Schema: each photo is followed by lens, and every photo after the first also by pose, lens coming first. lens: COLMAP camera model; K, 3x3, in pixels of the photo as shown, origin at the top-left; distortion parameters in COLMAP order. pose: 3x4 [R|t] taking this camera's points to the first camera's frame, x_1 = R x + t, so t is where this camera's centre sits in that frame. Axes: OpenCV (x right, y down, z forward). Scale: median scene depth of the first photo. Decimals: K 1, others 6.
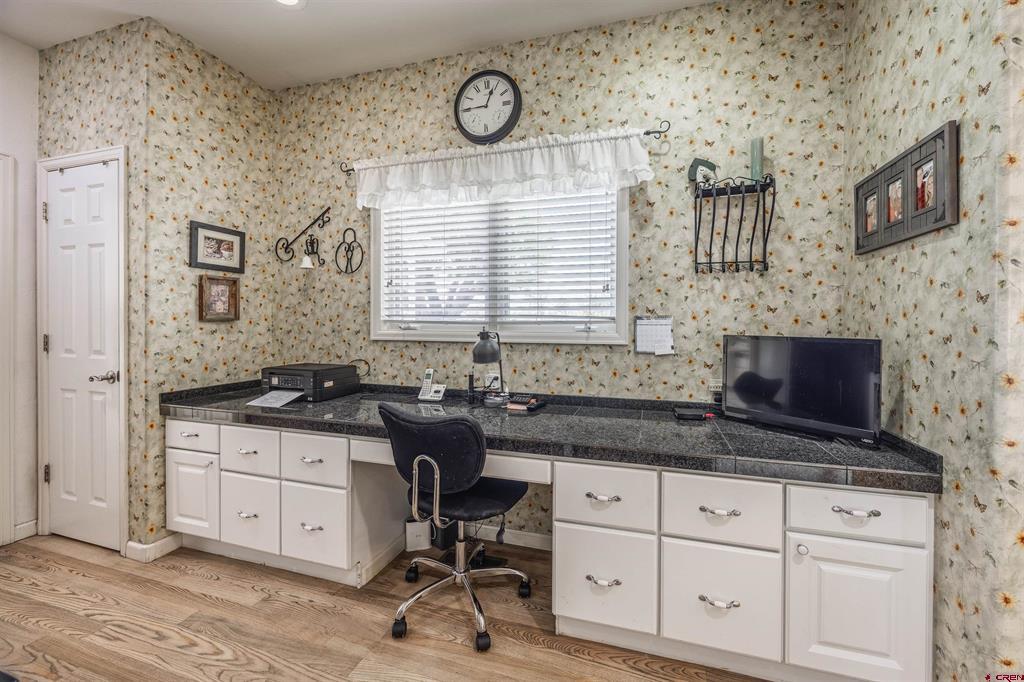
lens RADIAL K [[392.1, 0, 508.5], [0, 392.1, 333.1], [0, 0, 1]] dist [-0.001062, 0.000060]
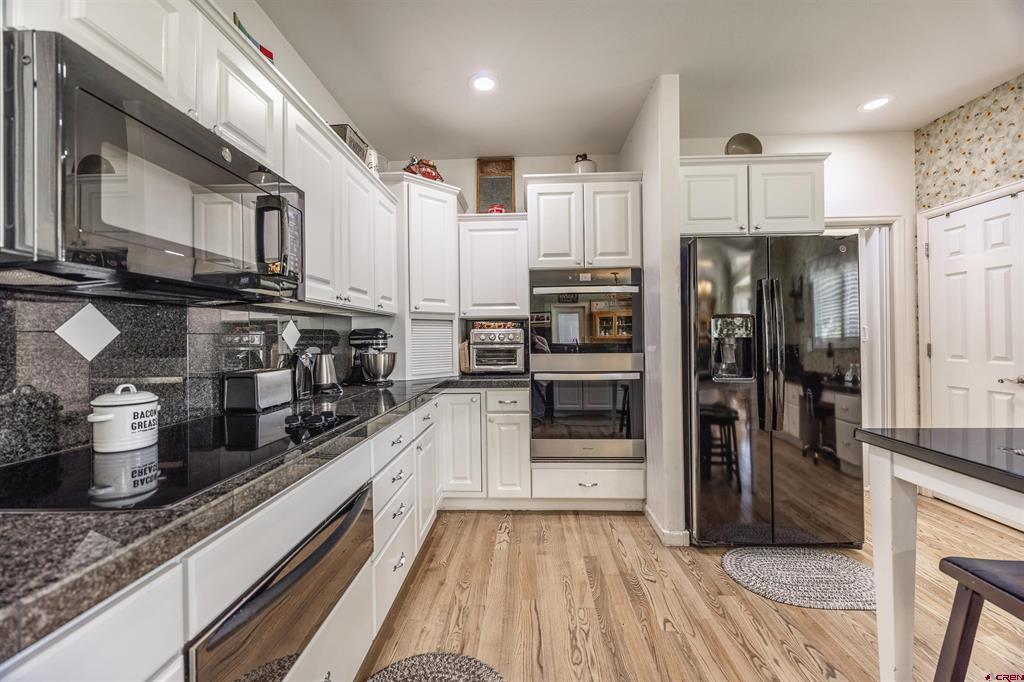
lens RADIAL K [[392.1, 0, 518.3], [0, 392.1, 340.3], [0, 0, 1]] dist [-0.001062, 0.000060]
pose [[0.261289, -0.011923, -0.965187, -0.270476], [0.003899, 0.999929, -0.011296, 0.002045], [0.965253, -0.000811, 0.261317, -0.656952]]
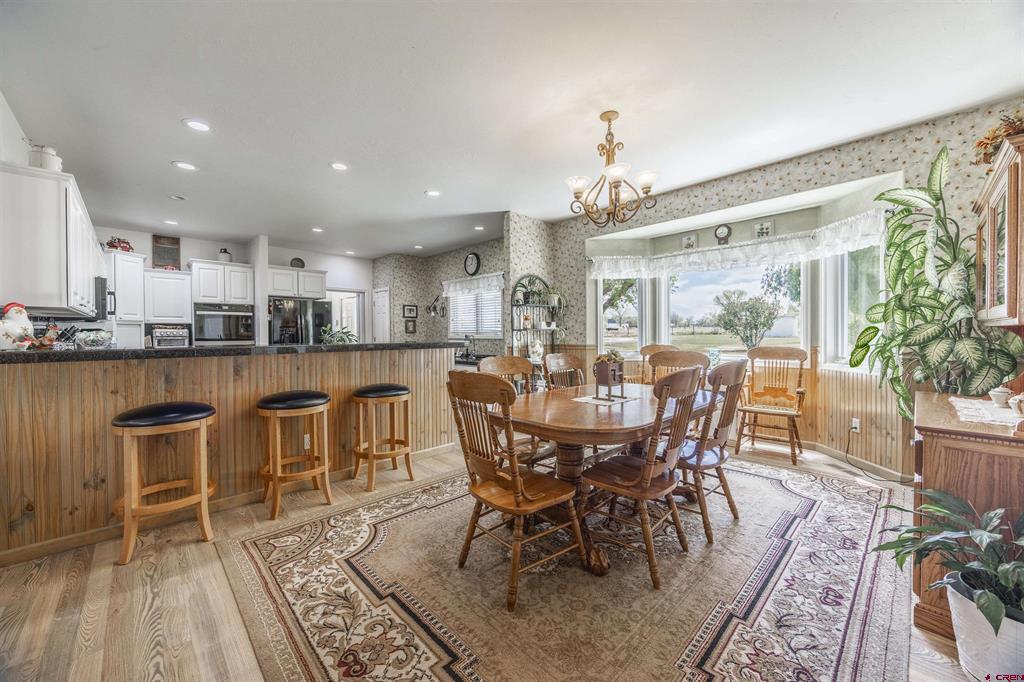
lens RADIAL K [[392.1, 0, 511.4], [0, 392.1, 339.1], [0, 0, 1]] dist [-0.001062, 0.000060]
pose [[0.872432, -0.005299, -0.488706, 1.713436], [0.005900, 0.999983, -0.000309, 0.028190], [0.488700, -0.002613, 0.872448, -1.560398]]
